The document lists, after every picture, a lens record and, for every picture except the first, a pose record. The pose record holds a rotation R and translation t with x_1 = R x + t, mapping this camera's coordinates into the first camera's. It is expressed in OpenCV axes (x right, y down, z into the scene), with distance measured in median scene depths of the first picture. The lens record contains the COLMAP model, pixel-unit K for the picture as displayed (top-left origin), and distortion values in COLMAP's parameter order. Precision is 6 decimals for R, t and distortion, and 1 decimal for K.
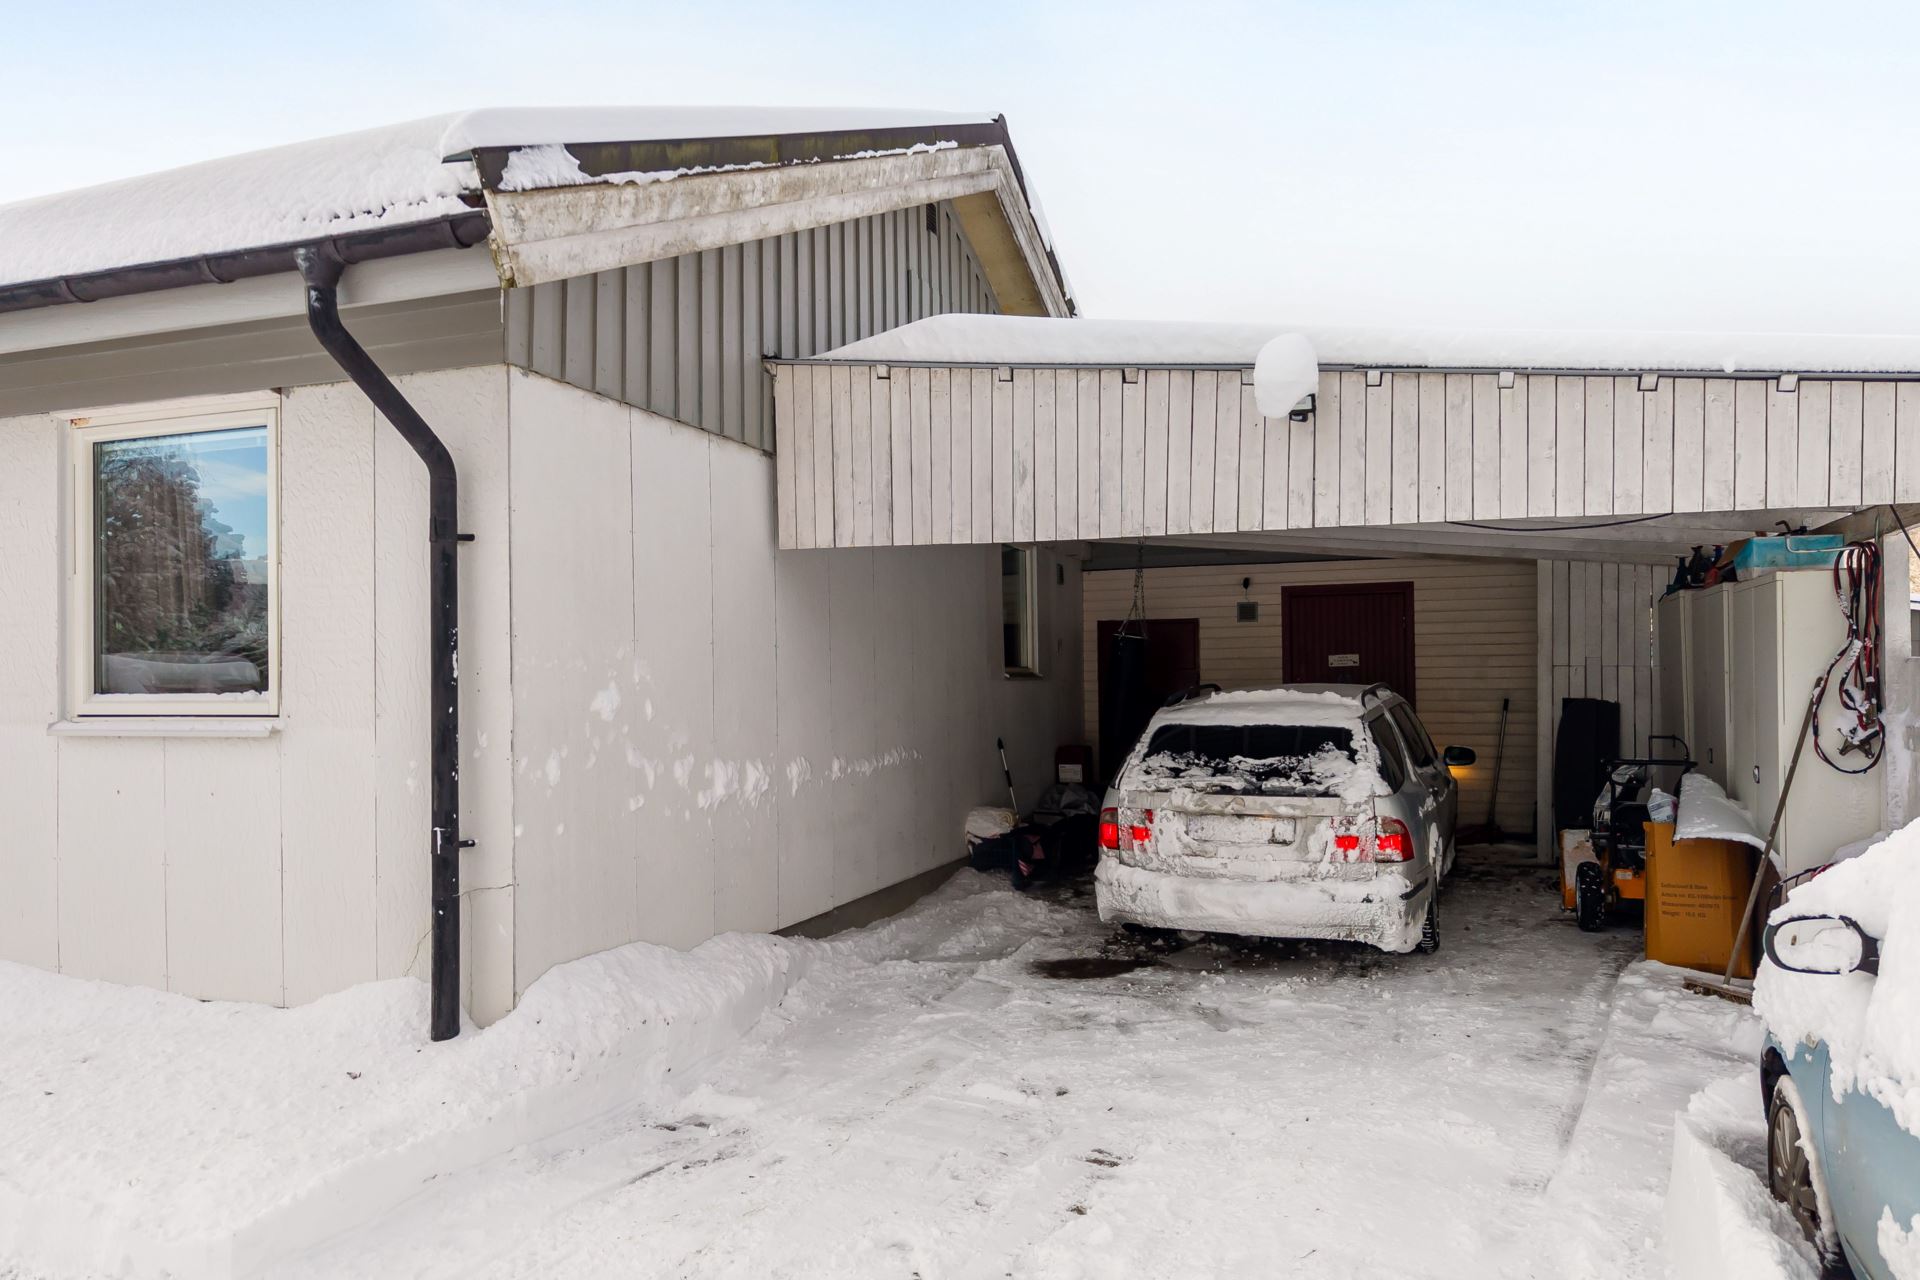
lens RADIAL K [[1215.3, 0, 960.0], [0, 1215.3, 640.0], [0, 0, 1]] dist [0.064183, -0.093108]
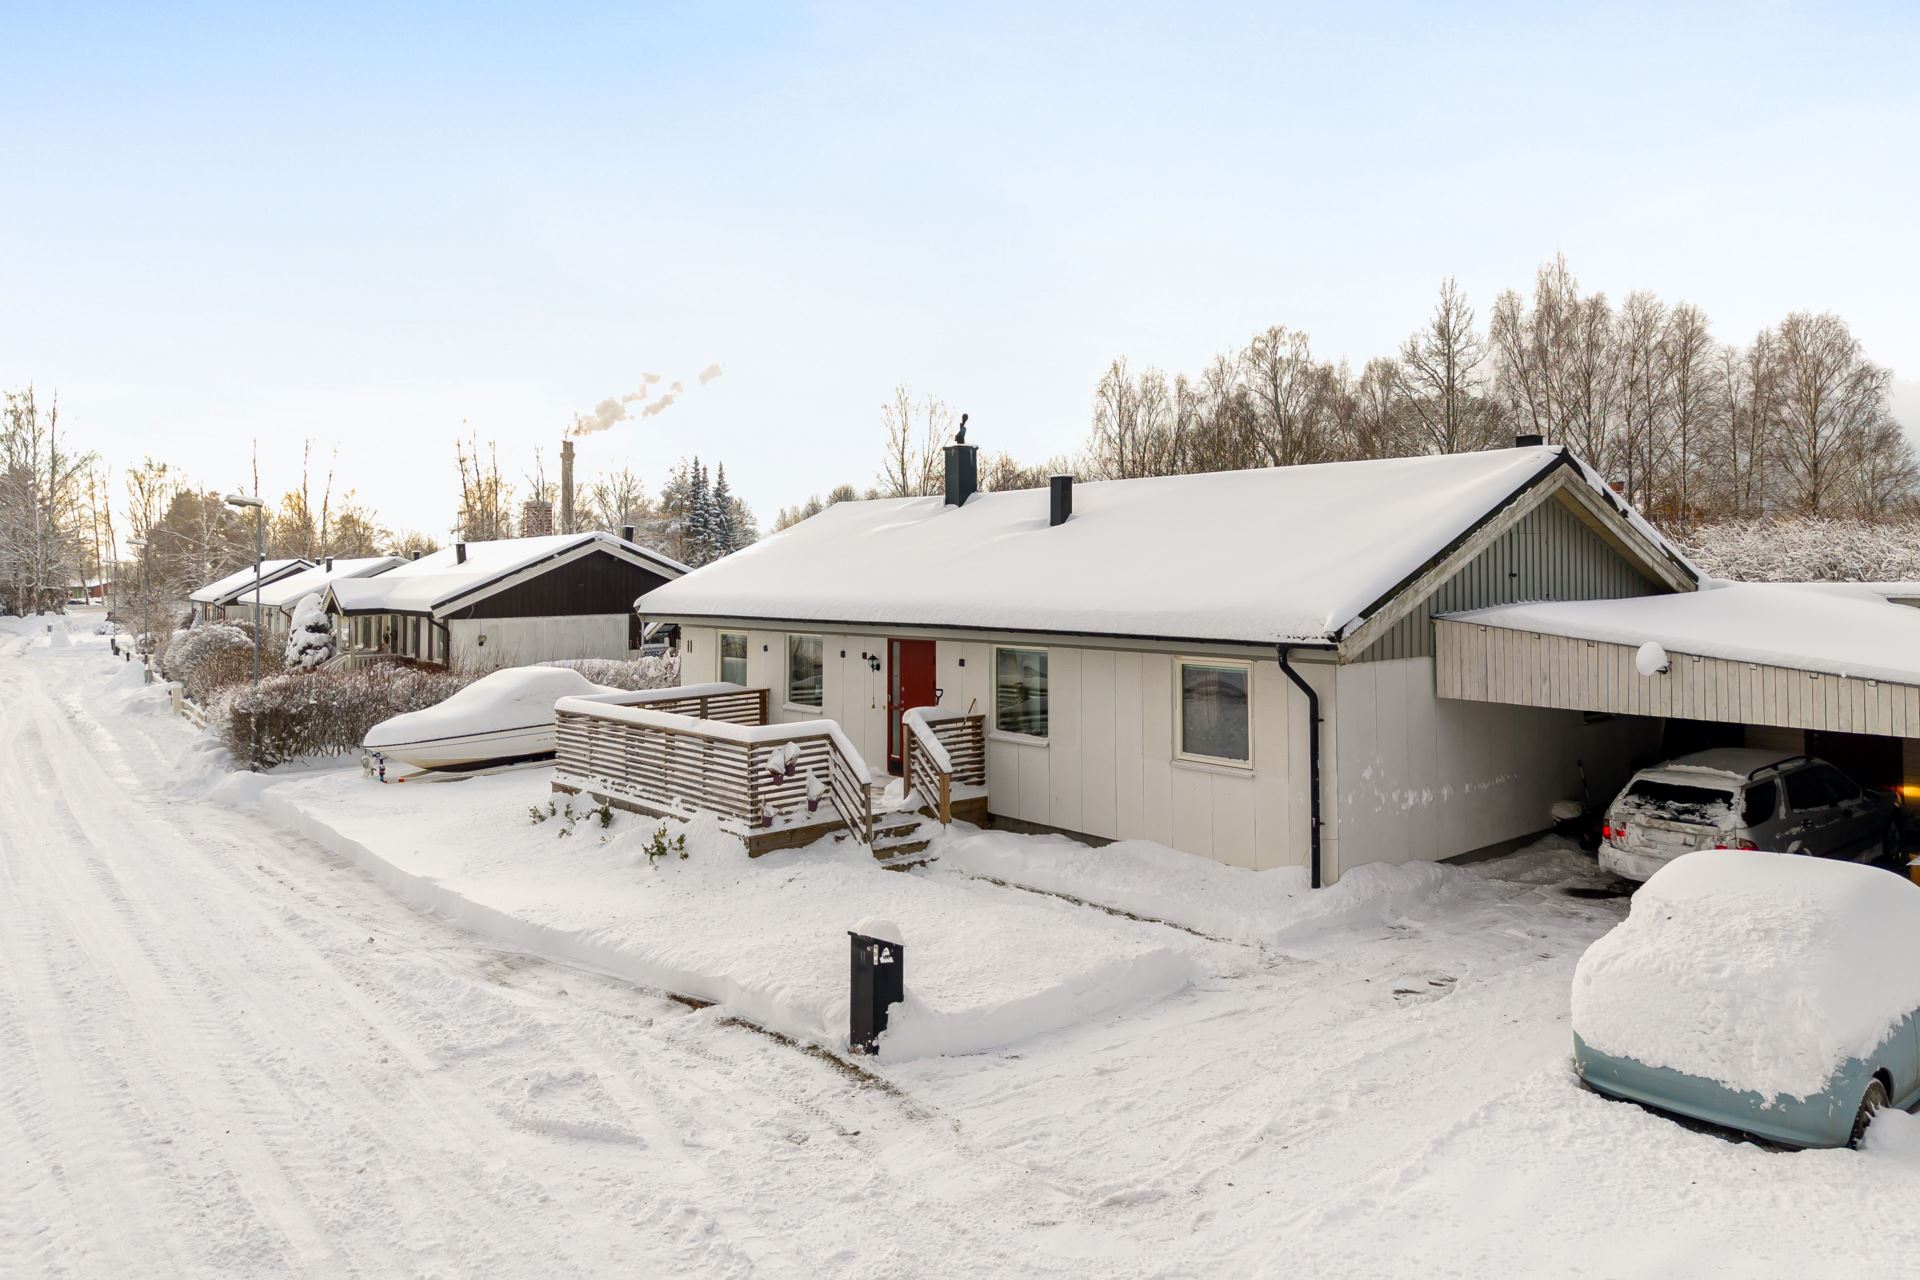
lens RADIAL K [[1269.6, 0, 1033.2], [0, 1269.6, 594.5], [0, 0, 1]] dist [0.007322, 0.000526]
pose [[0.879706, 0.010063, -0.475412, 0.320833], [0.019428, 0.998181, 0.057079, -0.423417], [0.475122, -0.059449, 0.877910, -1.466526]]
